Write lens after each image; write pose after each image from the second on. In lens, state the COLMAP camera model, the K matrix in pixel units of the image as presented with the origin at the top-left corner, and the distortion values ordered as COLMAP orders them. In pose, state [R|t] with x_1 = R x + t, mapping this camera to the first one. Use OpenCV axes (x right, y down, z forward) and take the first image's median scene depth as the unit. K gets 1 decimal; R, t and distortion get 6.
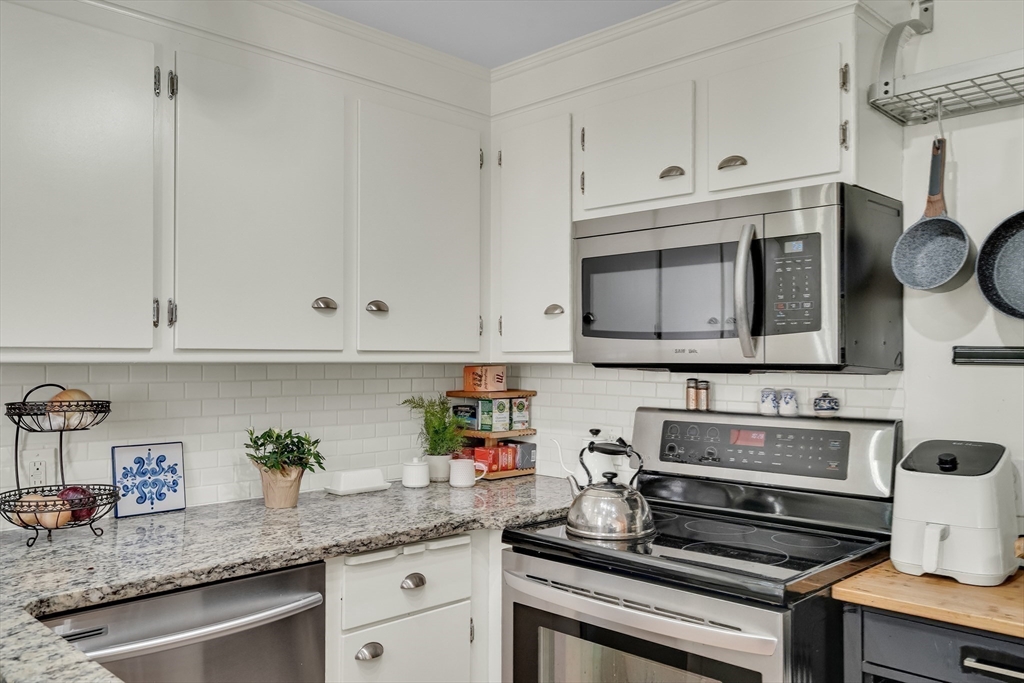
lens RADIAL K [[813.3, 0, 503.2], [0, 813.3, 360.7], [0, 0, 1]] dist [-0.011944, -0.008064]
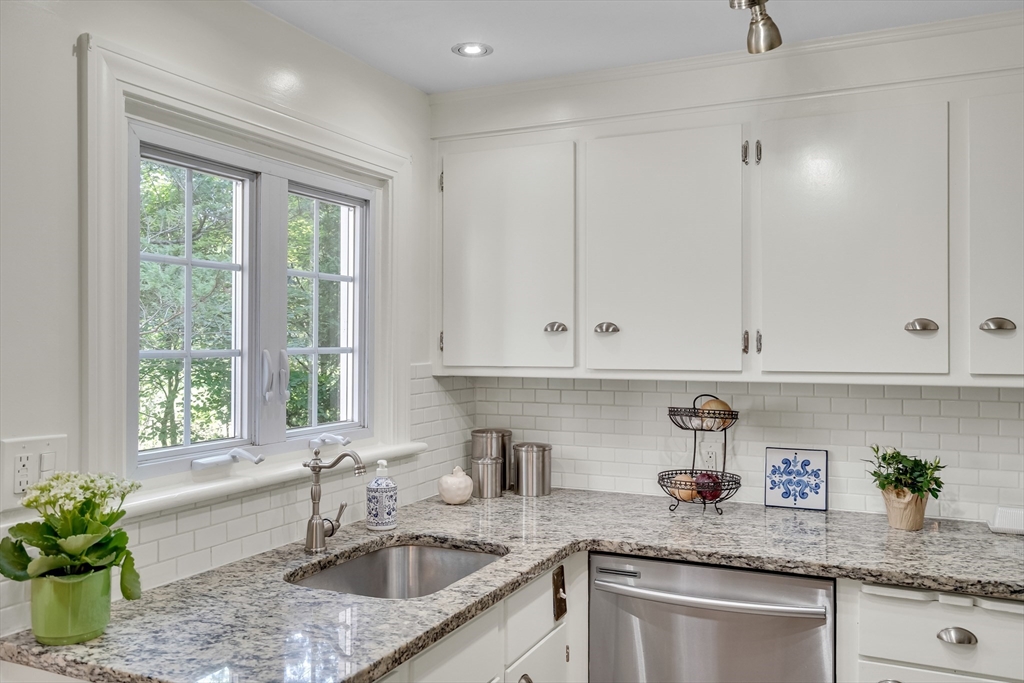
lens RADIAL K [[813.3, 0, 510.7], [0, 813.3, 341.8], [0, 0, 1]] dist [-0.011944, -0.008064]
pose [[0.323319, -0.004063, -0.946281, 0.556782], [0.000528, 0.999991, -0.004113, -0.048769], [0.946290, 0.000831, 0.323319, 0.235891]]
